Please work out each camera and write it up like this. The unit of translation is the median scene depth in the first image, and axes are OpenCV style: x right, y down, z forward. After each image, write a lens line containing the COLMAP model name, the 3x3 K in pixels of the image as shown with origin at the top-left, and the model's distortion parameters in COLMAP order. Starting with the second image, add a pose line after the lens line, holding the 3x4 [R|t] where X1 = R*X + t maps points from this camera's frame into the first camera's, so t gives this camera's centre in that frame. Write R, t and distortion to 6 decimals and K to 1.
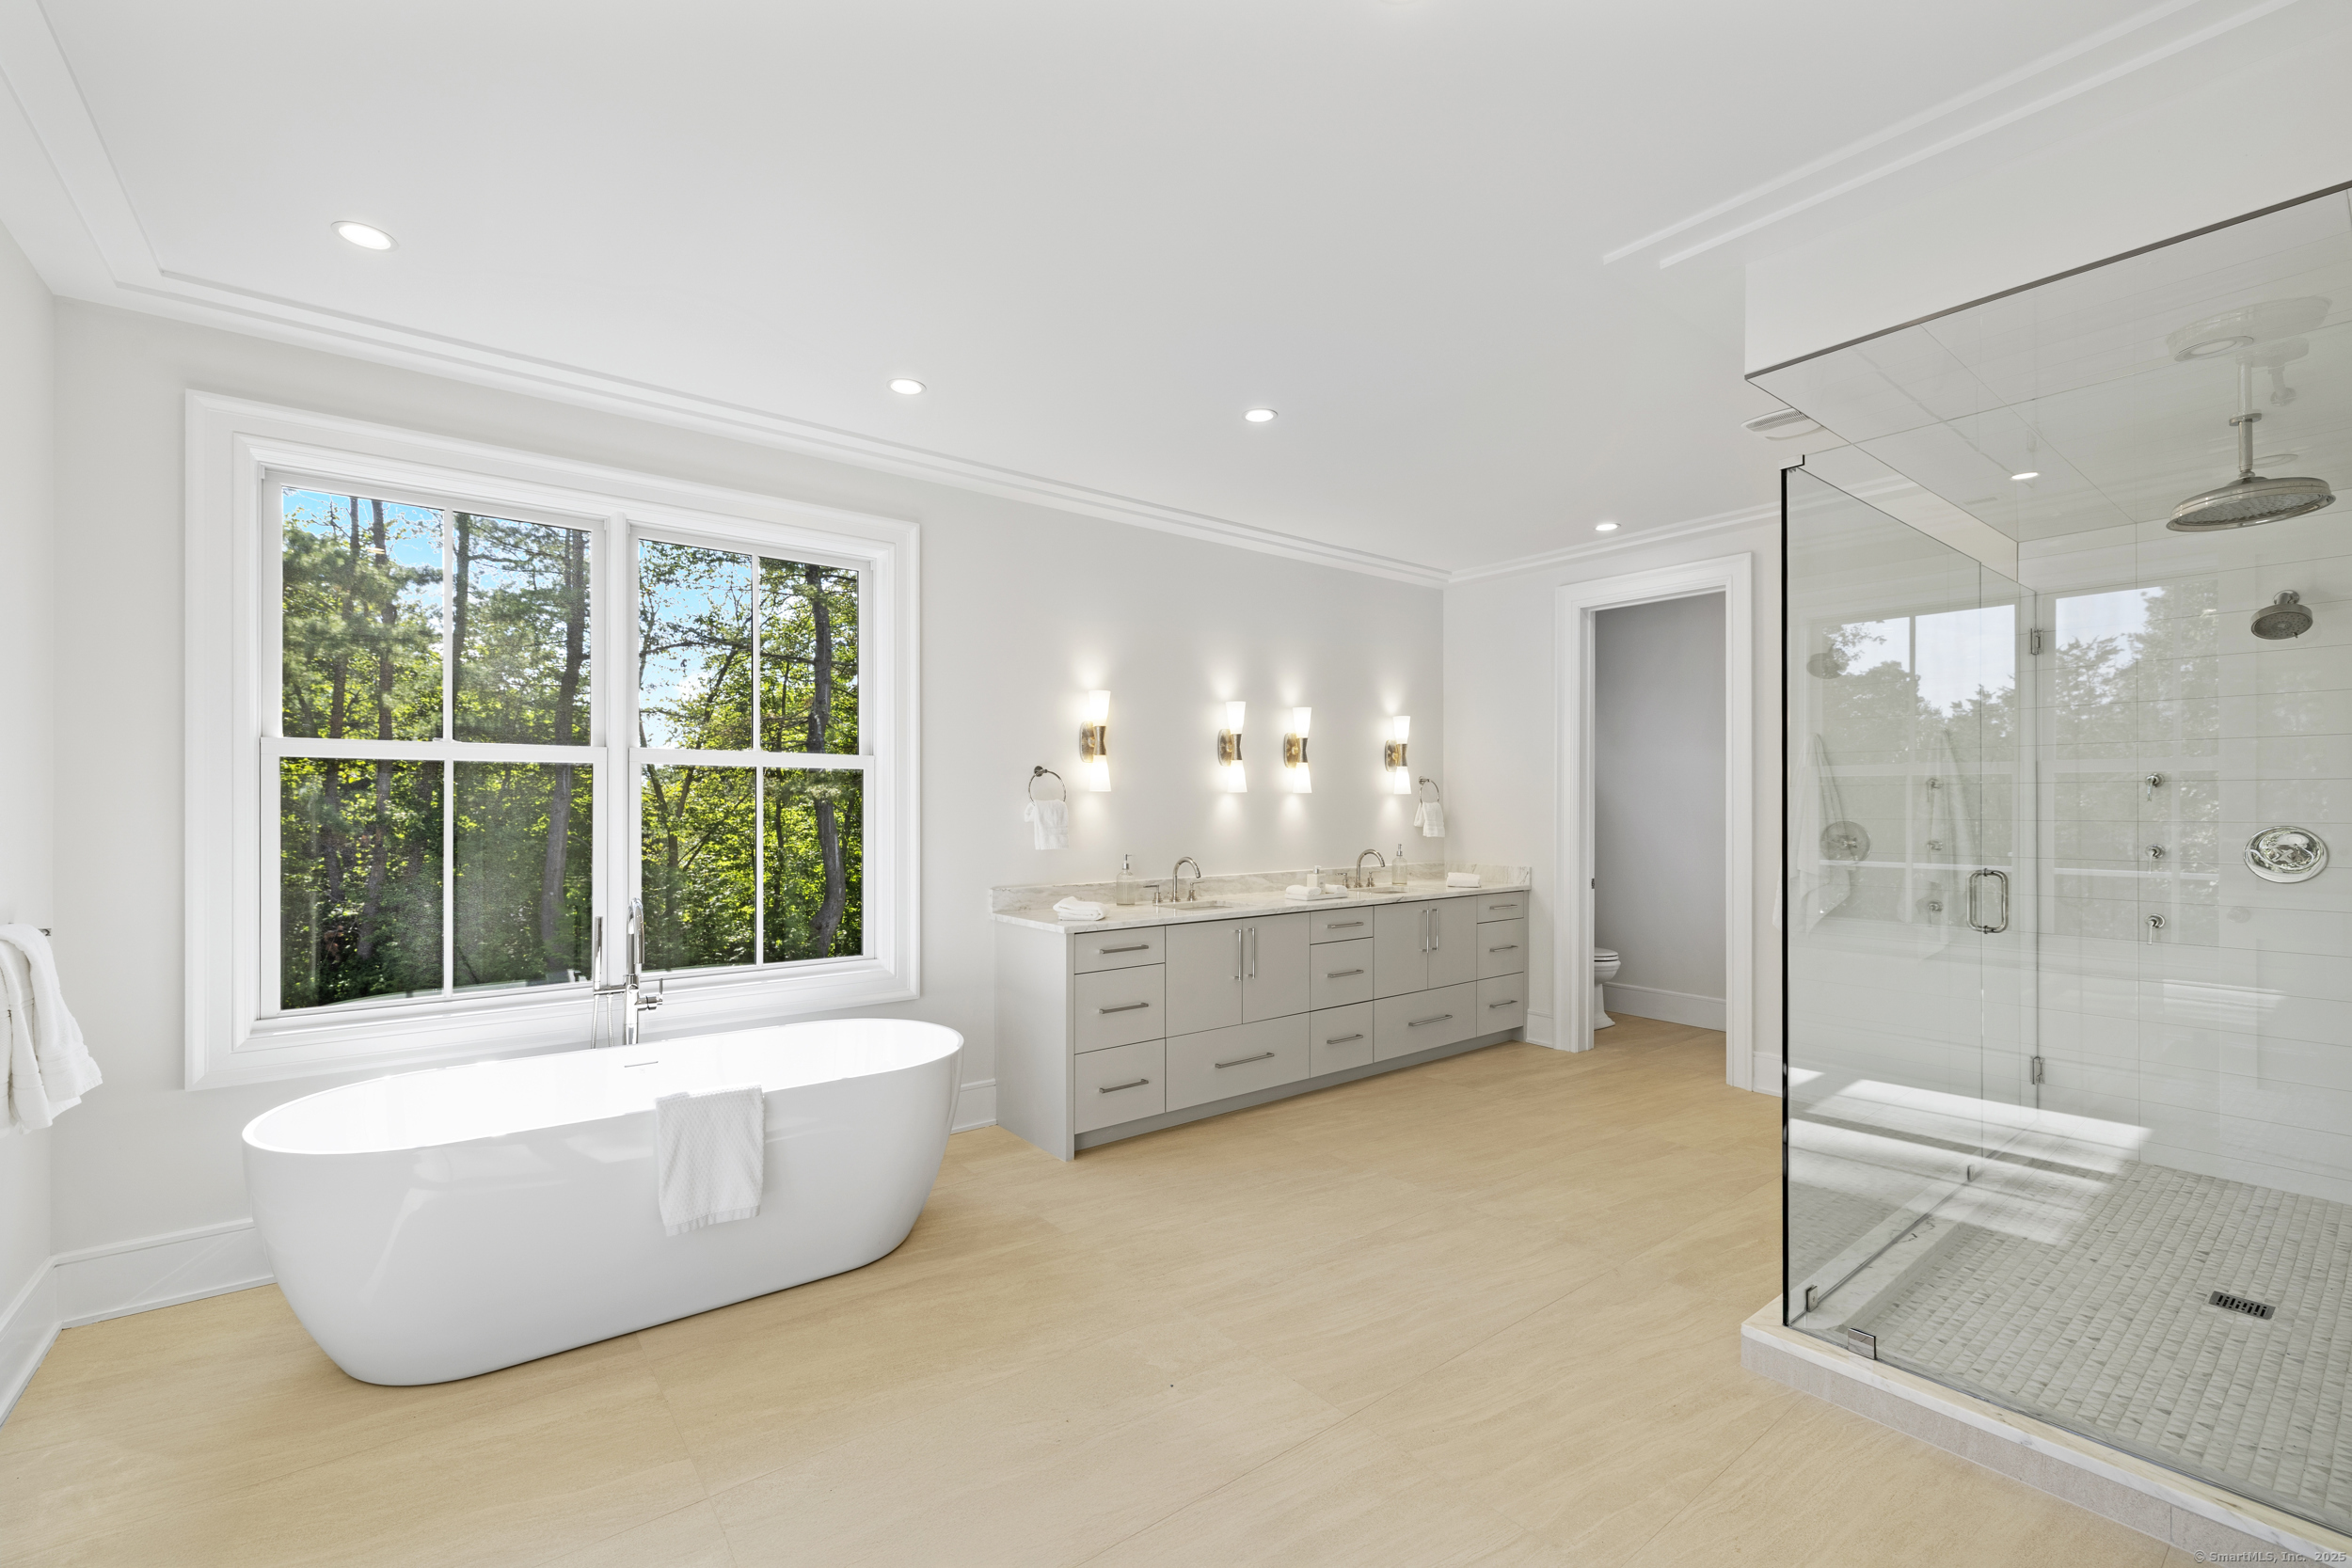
lens RADIAL K [[1007.5, 0, 1176.5], [0, 1007.5, 797.3], [0, 0, 1]] dist [0.018645, 0.000146]
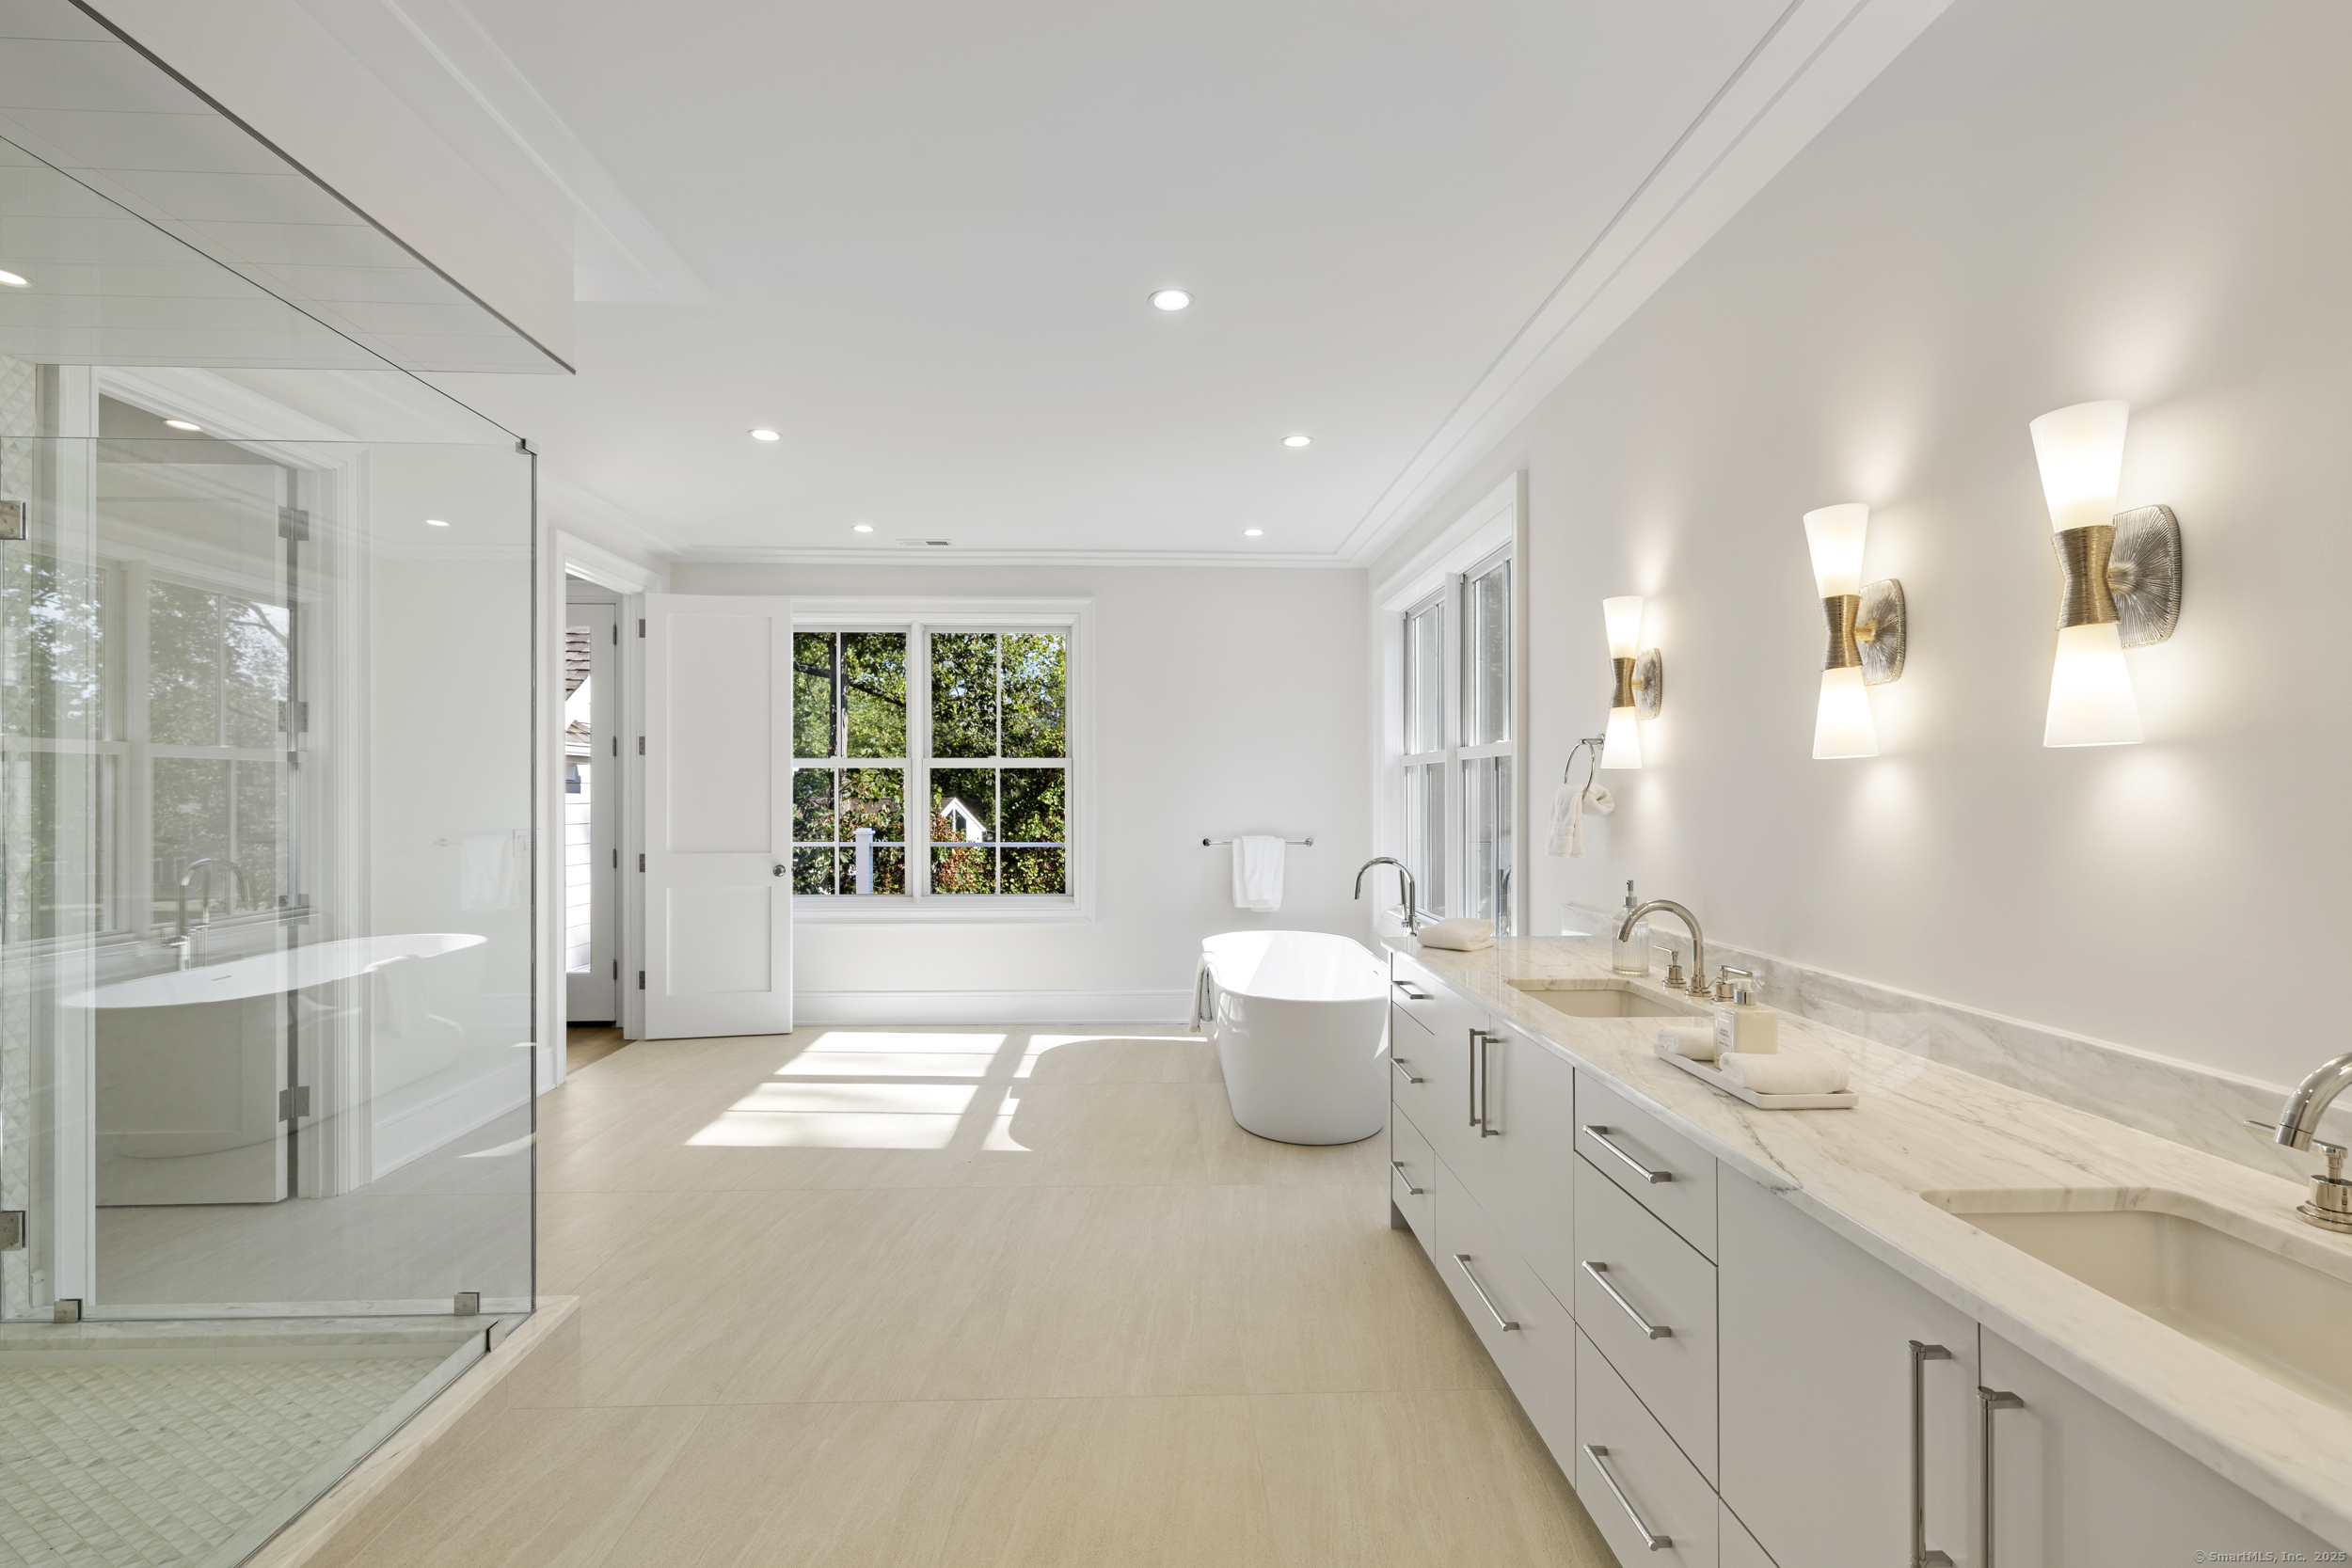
lens RADIAL K [[1007.5, 0, 1174.4], [0, 1007.5, 789.0], [0, 0, 1]] dist [0.018645, 0.000146]
pose [[-0.600118, -0.003372, -0.799905, 0.648946], [0.006538, 0.999937, -0.009120, 0.011559], [0.799885, -0.010703, -0.600058, 1.339771]]
